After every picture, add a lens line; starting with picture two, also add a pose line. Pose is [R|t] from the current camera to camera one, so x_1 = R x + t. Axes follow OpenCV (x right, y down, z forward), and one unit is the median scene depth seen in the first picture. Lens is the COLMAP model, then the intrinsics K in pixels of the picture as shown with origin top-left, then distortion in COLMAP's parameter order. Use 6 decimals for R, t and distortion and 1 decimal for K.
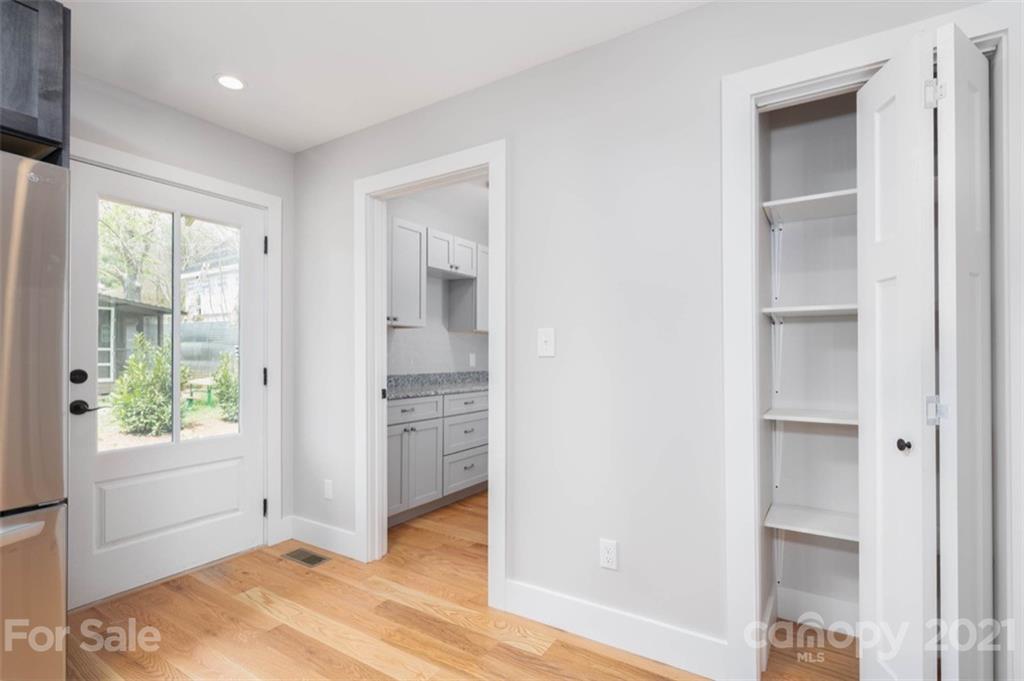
lens RADIAL K [[494.5, 0, 512.3], [0, 494.5, 351.0], [0, 0, 1]] dist [-0.000207, -0.000056]
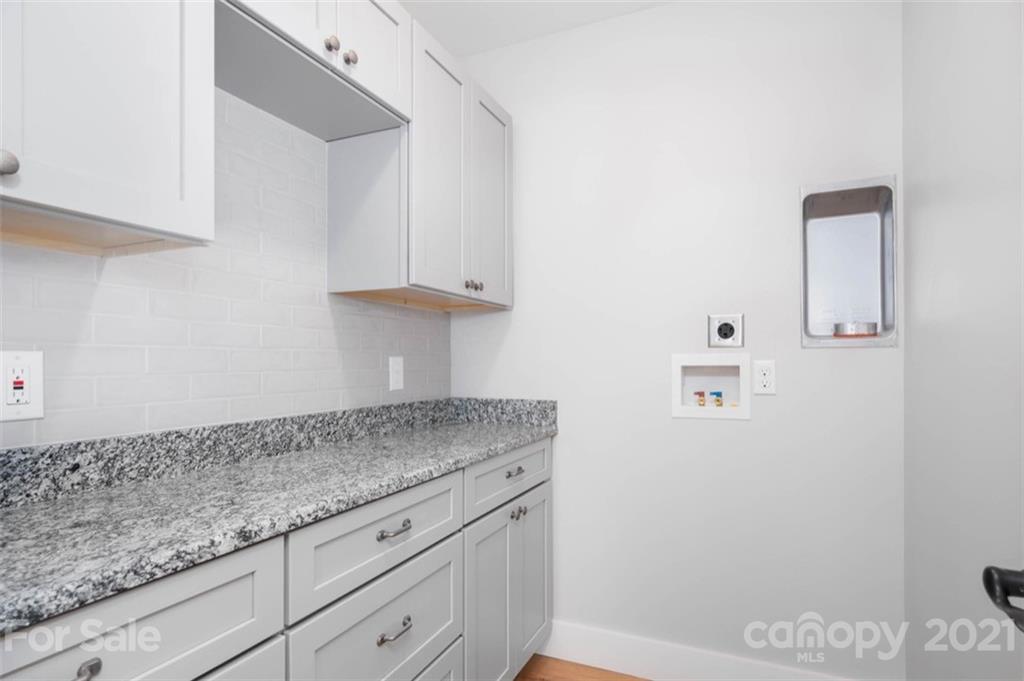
lens RADIAL K [[548.5, 0, 511.8], [0, 548.5, 363.9], [0, 0, 1]] dist [-0.040954, -0.000174]
pose [[0.988568, -0.008722, 0.150523, -0.060352], [0.007341, 0.999926, 0.009727, 0.007320], [-0.150597, -0.008510, 0.988559, 0.609217]]
